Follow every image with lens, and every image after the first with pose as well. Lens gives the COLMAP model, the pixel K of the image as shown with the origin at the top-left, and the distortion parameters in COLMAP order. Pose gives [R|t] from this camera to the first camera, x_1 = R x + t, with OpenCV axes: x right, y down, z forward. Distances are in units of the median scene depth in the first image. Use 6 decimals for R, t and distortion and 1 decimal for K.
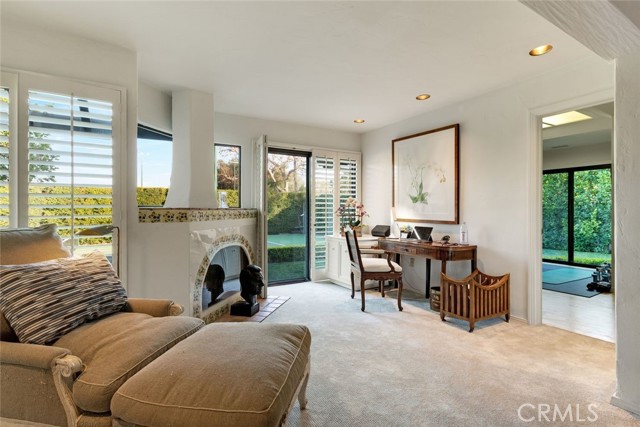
lens RADIAL K [[322.0, 0, 319.9], [0, 322.0, 215.0], [0, 0, 1]] dist [0.001994, 0.000206]
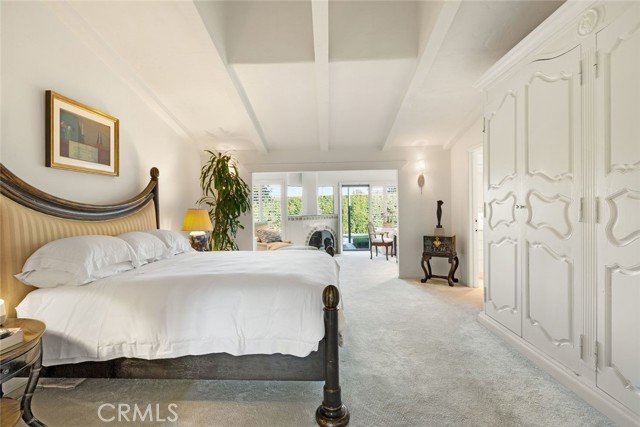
lens RADIAL K [[322.0, 0, 319.6], [0, 322.0, 211.9], [0, 0, 1]] dist [0.001994, 0.000206]
pose [[0.842313, -0.000611, -0.538988, 0.501607], [0.001053, 0.999999, 0.000512, -0.022860], [0.538987, -0.000999, 0.842313, -0.543720]]
